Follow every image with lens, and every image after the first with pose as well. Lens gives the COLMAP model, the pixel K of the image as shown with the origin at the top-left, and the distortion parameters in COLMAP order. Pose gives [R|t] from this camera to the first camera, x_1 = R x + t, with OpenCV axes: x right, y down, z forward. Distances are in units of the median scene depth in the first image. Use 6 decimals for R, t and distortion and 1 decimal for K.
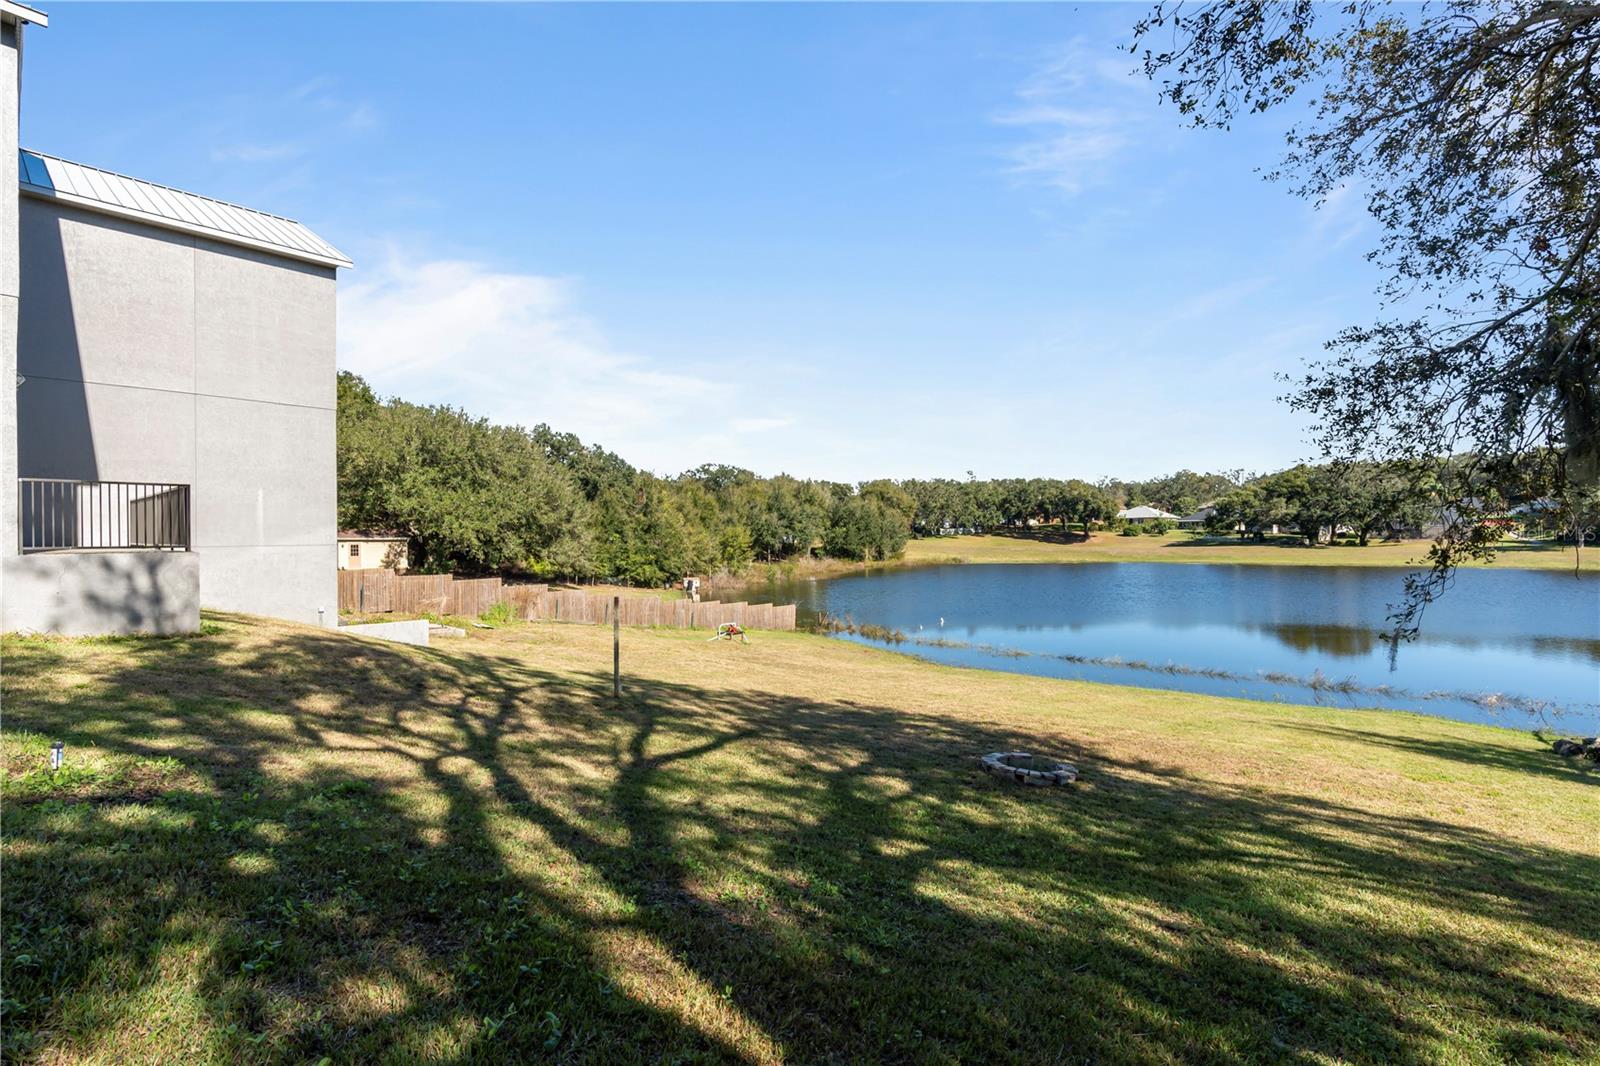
lens RADIAL K [[715.8, 0, 800.0], [0, 715.8, 533.0], [0, 0, 1]] dist [-0.013381, 0.003898]
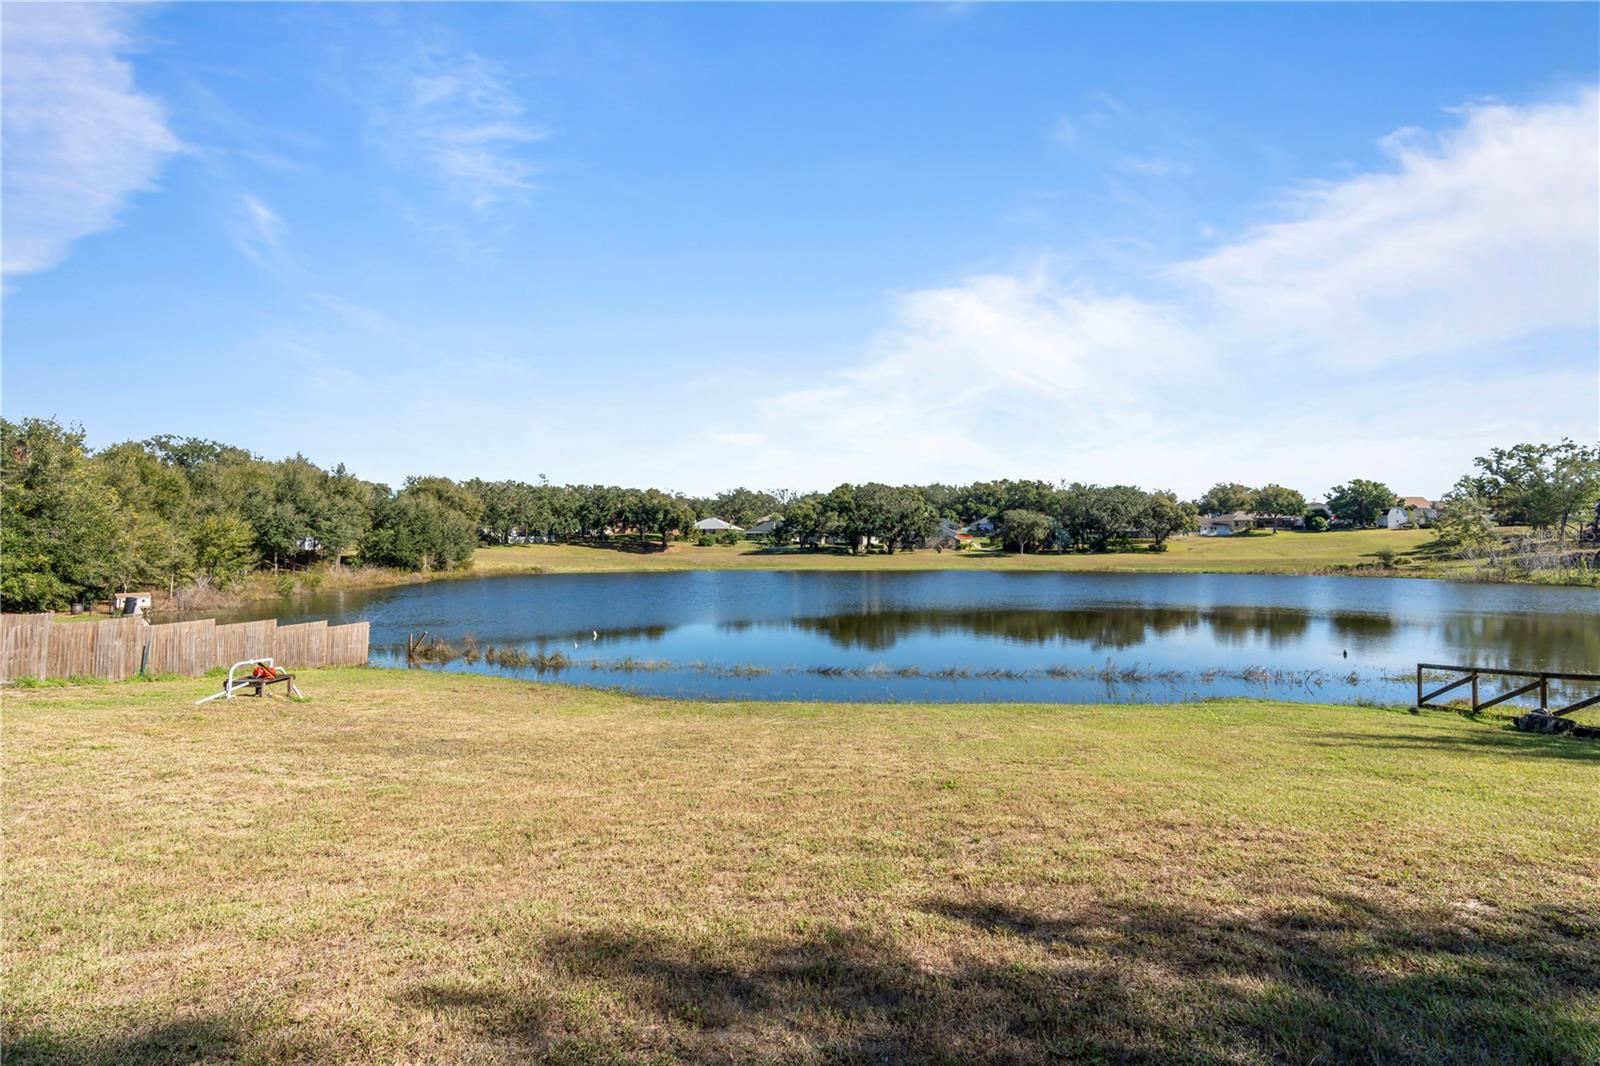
lens RADIAL K [[715.8, 0, 800.0], [0, 715.8, 533.0], [0, 0, 1]] dist [-0.013381, 0.003898]
pose [[0.821342, 0.019609, 0.570099, -0.016531], [-0.007111, 0.999683, -0.024139, 0.011805], [-0.570392, 0.015772, 0.821221, 0.094736]]
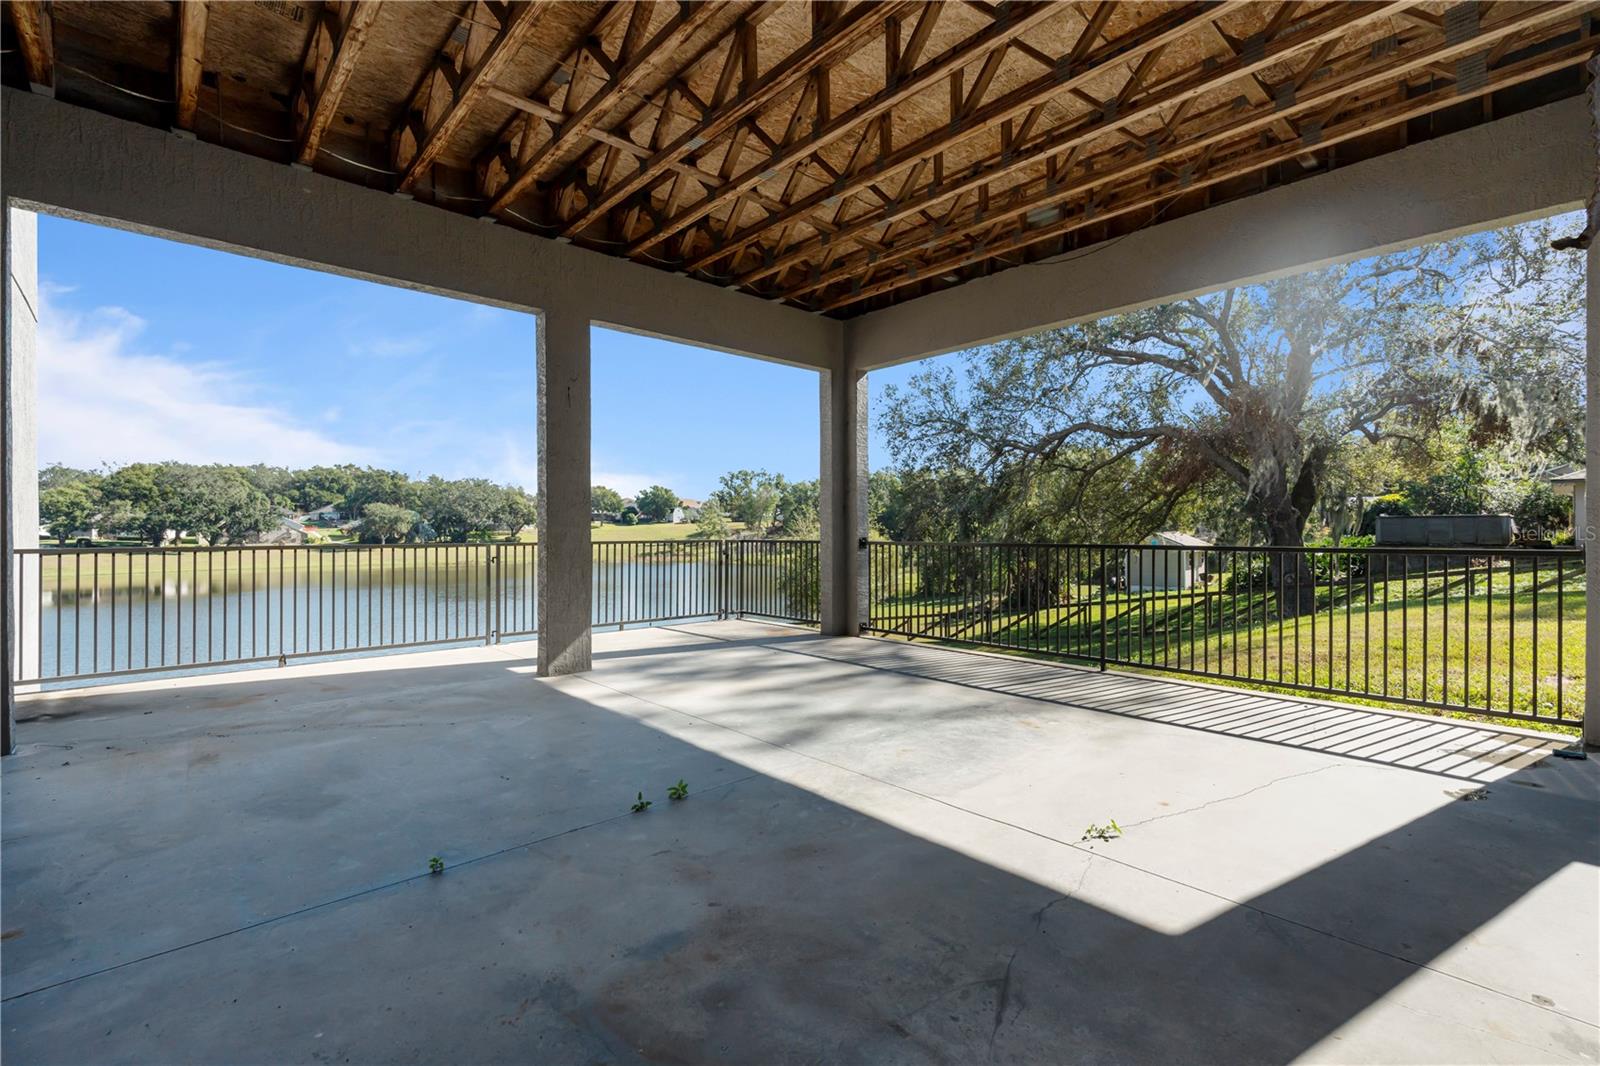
lens RADIAL K [[715.8, 0, 800.0], [0, 715.8, 533.0], [0, 0, 1]] dist [-0.013381, 0.003898]
pose [[0.099709, 0.000806, 0.995016, -0.130277], [0.001524, 0.999998, -0.000963, -0.005418], [-0.995016, 0.001613, 0.099707, 0.058629]]
